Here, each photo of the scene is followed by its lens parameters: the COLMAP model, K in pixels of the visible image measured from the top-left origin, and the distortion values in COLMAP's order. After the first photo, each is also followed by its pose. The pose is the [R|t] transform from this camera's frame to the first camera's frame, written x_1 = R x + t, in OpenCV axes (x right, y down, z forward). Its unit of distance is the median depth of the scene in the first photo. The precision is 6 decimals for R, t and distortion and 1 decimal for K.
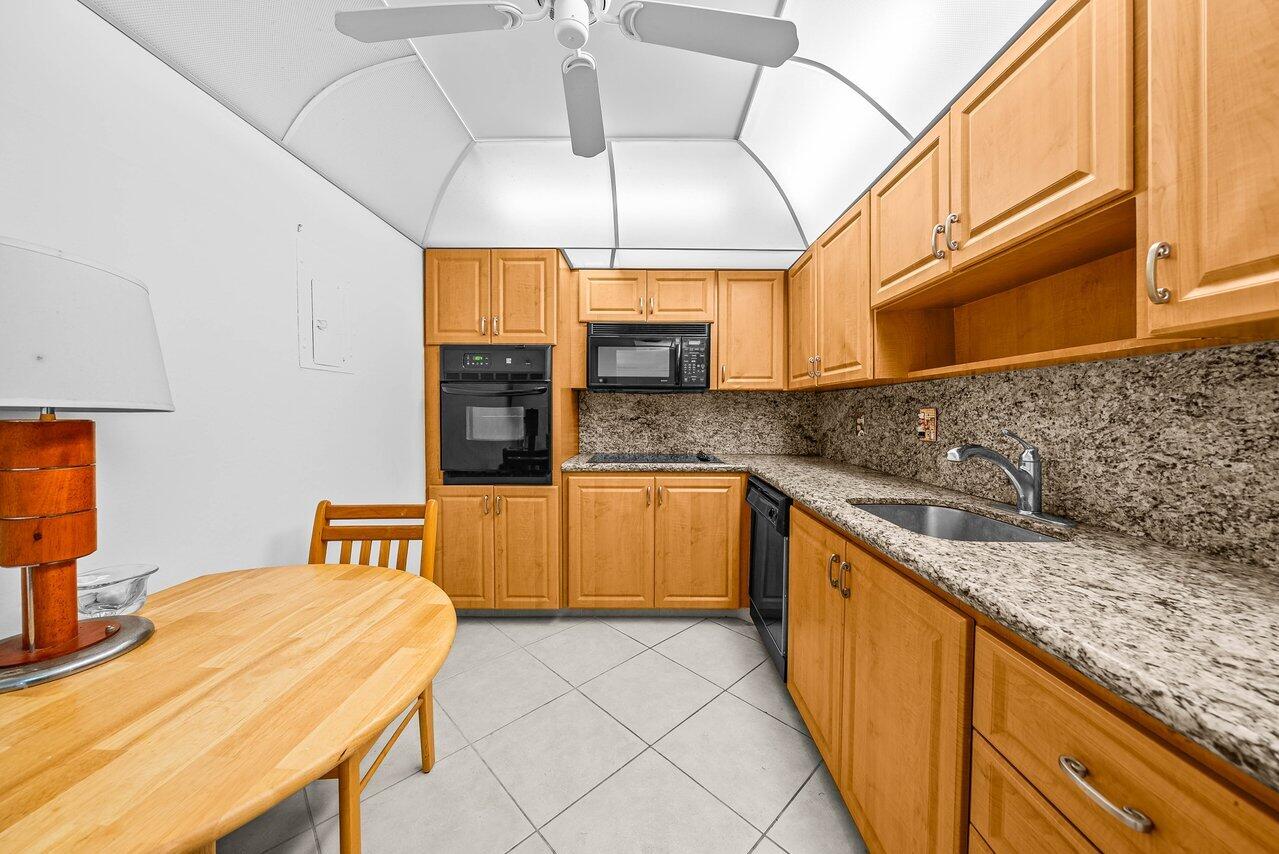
lens RADIAL K [[444.4, 0, 643.5], [0, 444.4, 421.8], [0, 0, 1]] dist [-0.008127, 0.000152]
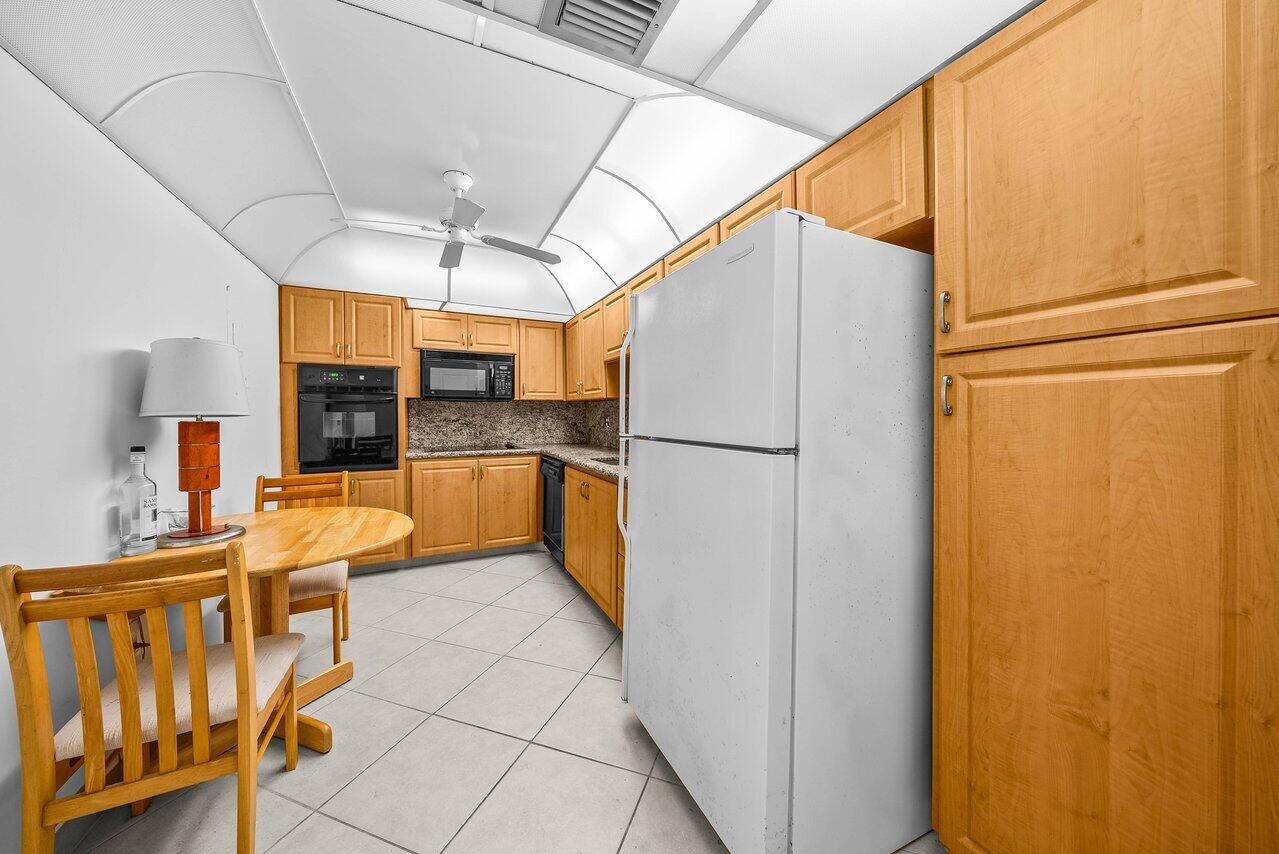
lens RADIAL K [[444.4, 0, 645.0], [0, 444.4, 421.2], [0, 0, 1]] dist [-0.008127, 0.000152]
pose [[0.894312, -0.010513, 0.447320, -0.136601], [0.013504, 0.999903, -0.003499, 0.009755], [-0.447240, 0.009170, 0.894367, -0.564450]]
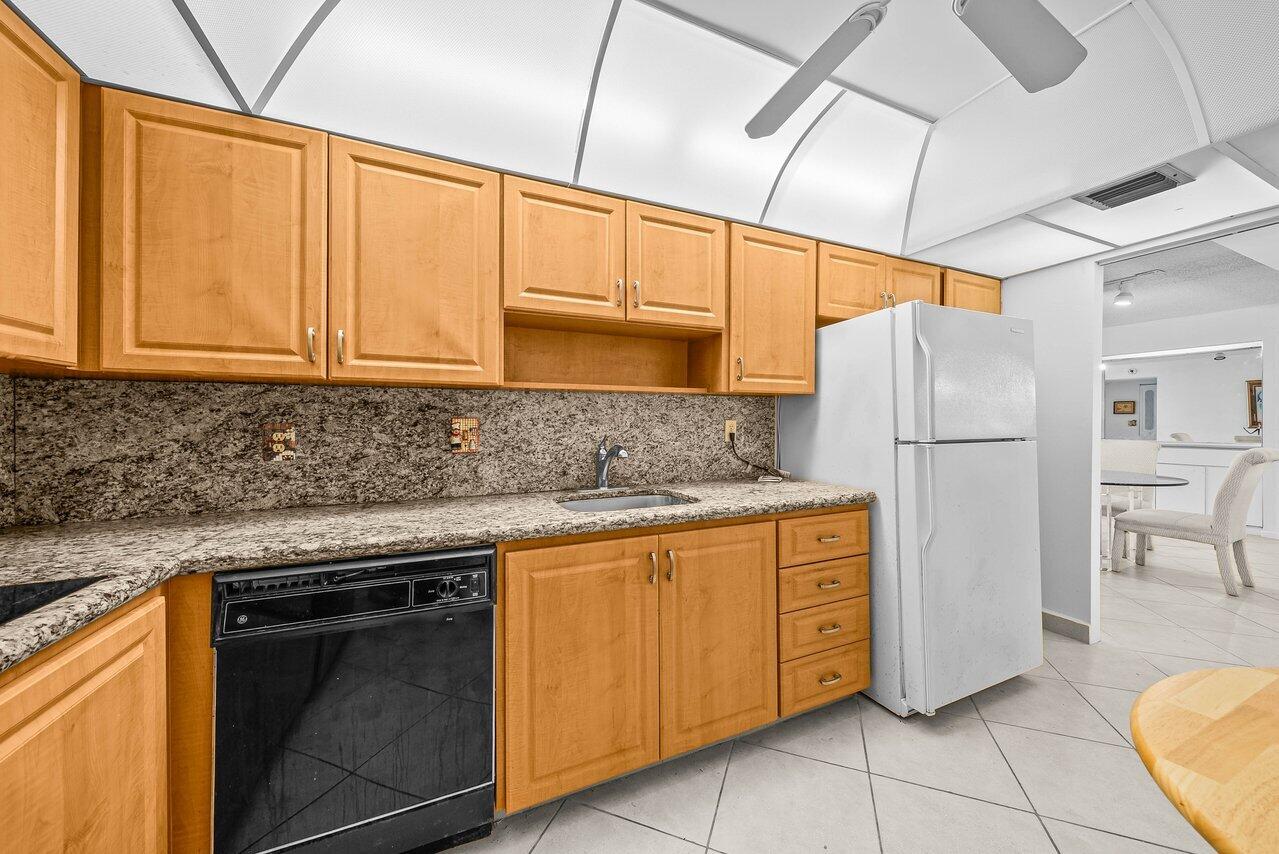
lens RADIAL K [[444.4, 0, 635.4], [0, 444.4, 417.5], [0, 0, 1]] dist [-0.008127, 0.000152]
pose [[-0.415797, 0.003598, 0.909451, -0.288831], [0.019763, 0.999792, 0.005080, -0.021952], [-0.909243, 0.020086, -0.415781, 0.783388]]
